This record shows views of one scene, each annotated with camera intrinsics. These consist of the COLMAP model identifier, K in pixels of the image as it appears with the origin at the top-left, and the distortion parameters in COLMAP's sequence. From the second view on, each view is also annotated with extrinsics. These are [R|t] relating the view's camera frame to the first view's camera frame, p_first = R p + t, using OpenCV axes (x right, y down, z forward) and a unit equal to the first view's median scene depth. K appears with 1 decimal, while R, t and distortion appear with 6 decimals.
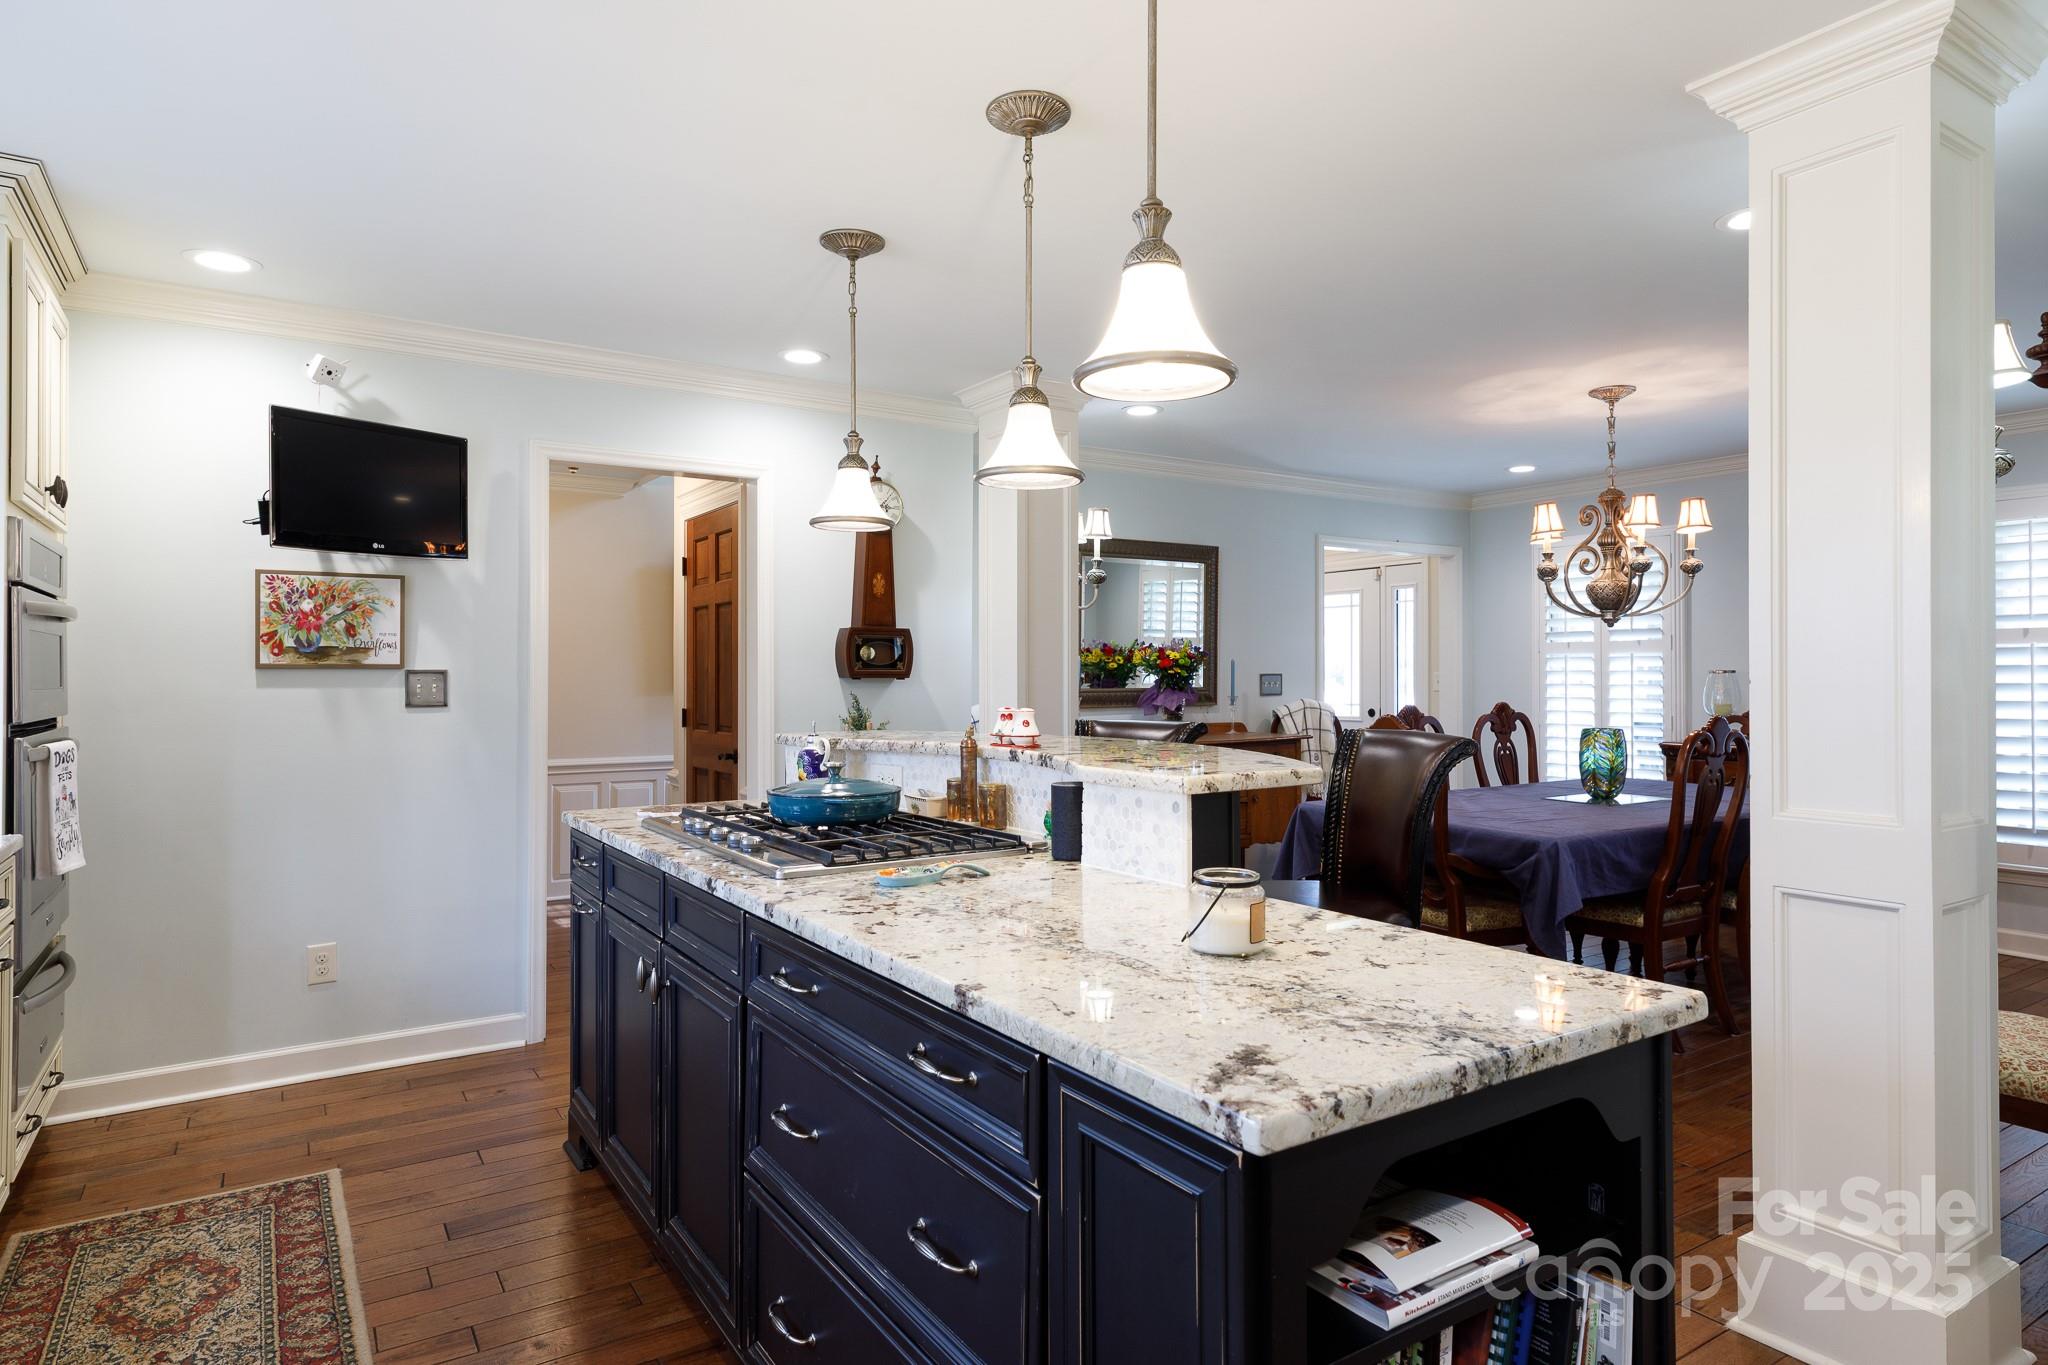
lens RADIAL K [[1161.7, 0, 1024.9], [0, 1161.7, 669.1], [0, 0, 1]] dist [0.011741, -0.000826]
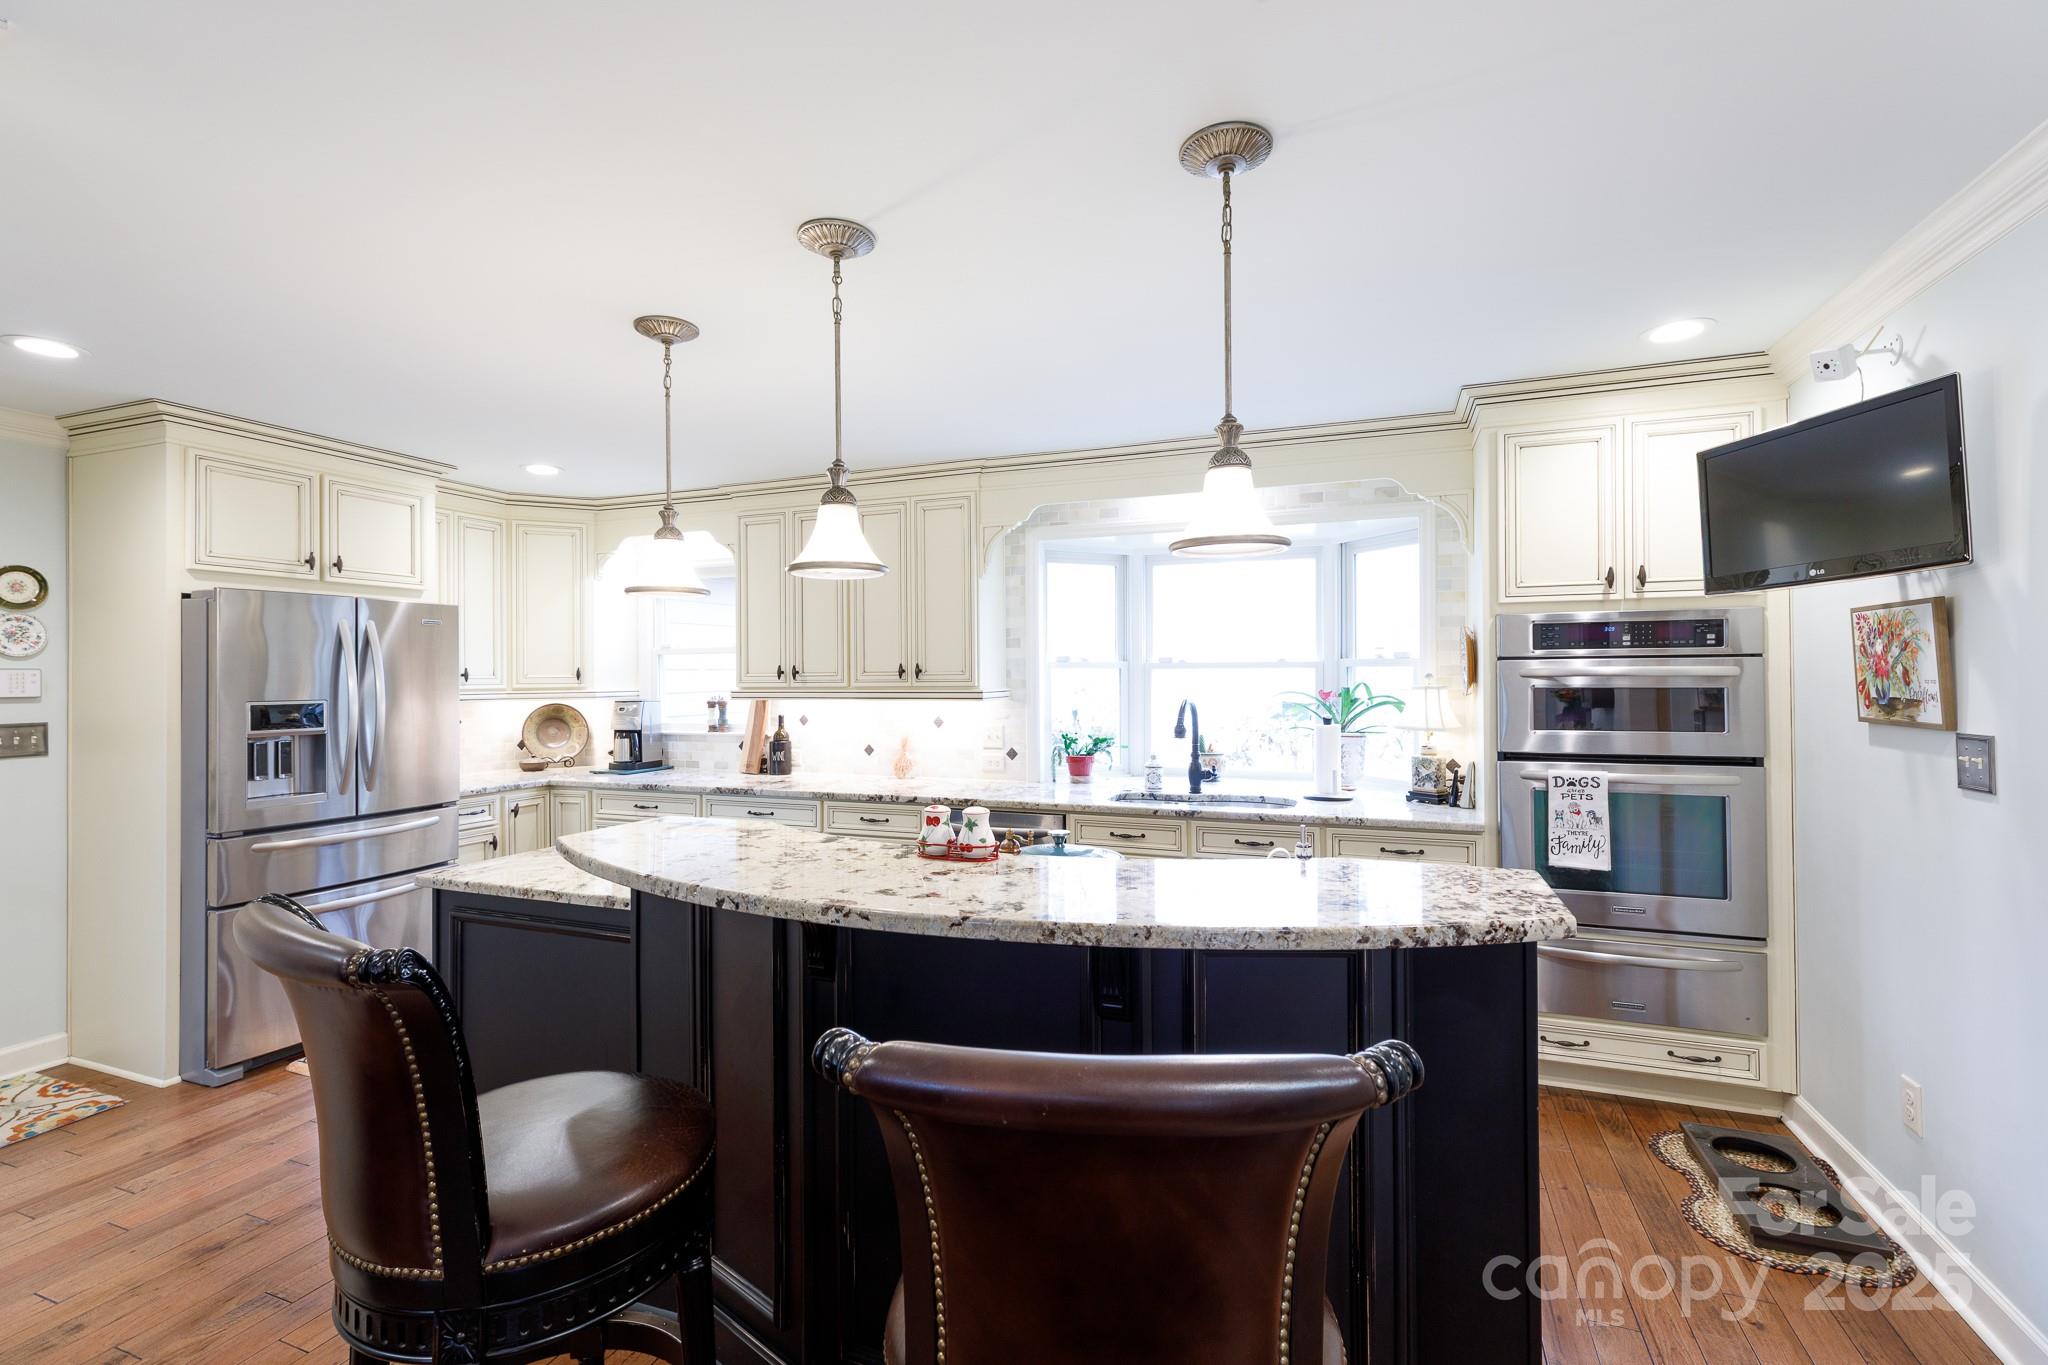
lens RADIAL K [[904.2, 0, 1024.0], [0, 904.2, 682.5], [0, 0, 1]] dist [0.000263, -0.000086]
pose [[-0.814949, 0.009559, -0.579453, 0.294385], [0.010581, 0.999943, 0.001614, -0.046997], [0.579435, -0.004815, -0.815004, 1.480492]]
